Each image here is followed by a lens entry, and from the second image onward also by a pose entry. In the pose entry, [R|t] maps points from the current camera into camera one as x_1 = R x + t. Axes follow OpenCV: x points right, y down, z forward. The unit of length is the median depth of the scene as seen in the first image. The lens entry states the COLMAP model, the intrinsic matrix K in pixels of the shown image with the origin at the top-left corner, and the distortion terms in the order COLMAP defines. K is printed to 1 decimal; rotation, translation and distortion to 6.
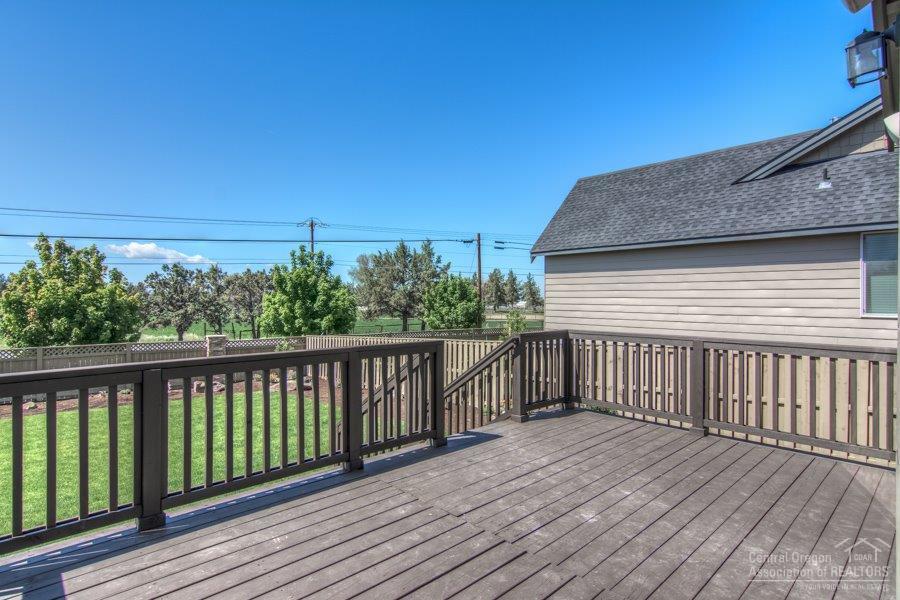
lens RADIAL K [[469.7, 0, 450.0], [0, 469.7, 300.0], [0, 0, 1]] dist [0.000491, -0.000936]
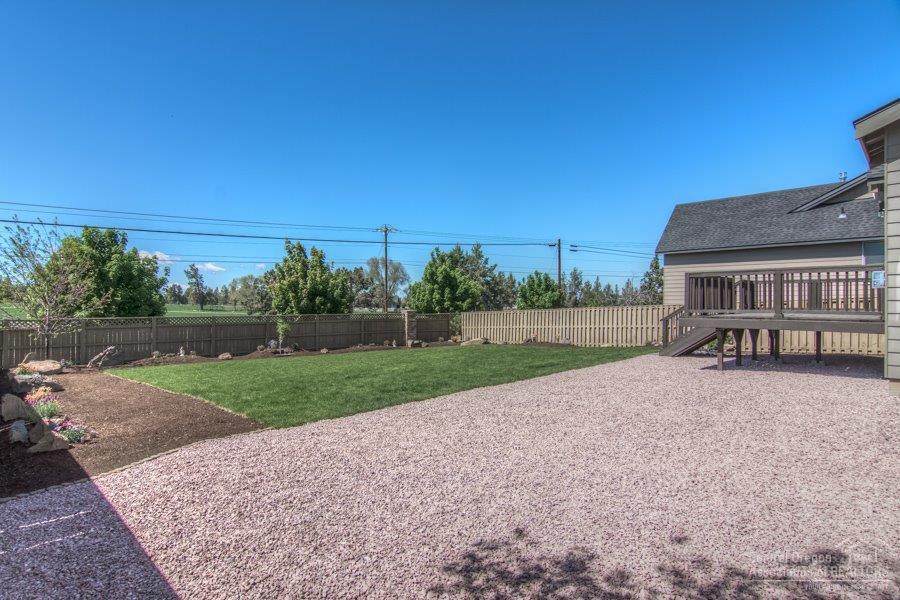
lens RADIAL K [[469.7, 0, 450.0], [0, 469.7, 300.0], [0, 0, 1]] dist [0.000491, -0.000936]
pose [[0.999618, 0.001620, 0.027578, -0.524666], [-0.001394, 0.999965, -0.008230, 0.069621], [-0.027591, 0.008188, 0.999586, -0.530654]]
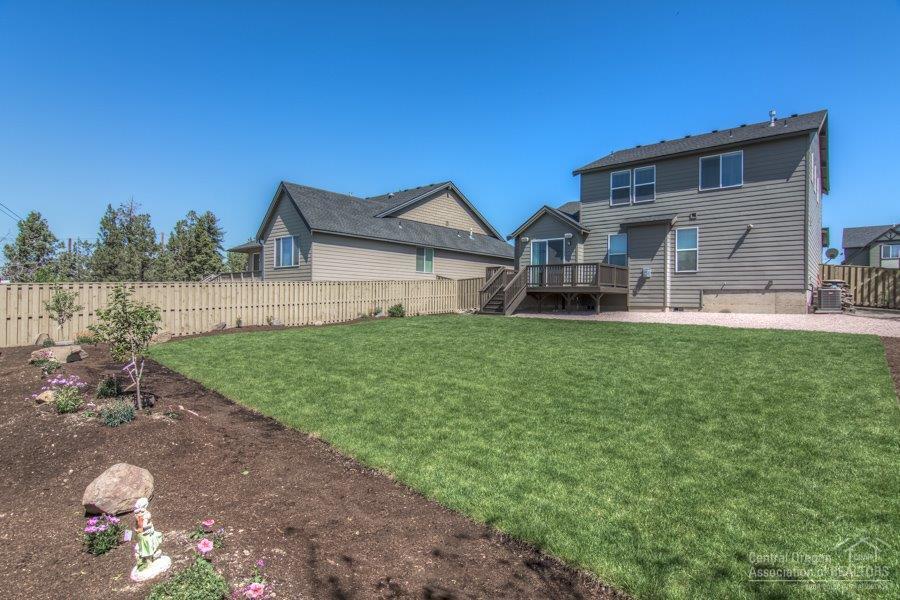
lens RADIAL K [[469.7, 0, 450.0], [0, 469.7, 300.0], [0, 0, 1]] dist [0.000491, -0.000936]
pose [[-0.114253, -0.003907, 0.993444, -1.338029], [-0.006784, 0.999972, 0.003152, 0.123306], [-0.993428, -0.006380, -0.114277, 0.653249]]
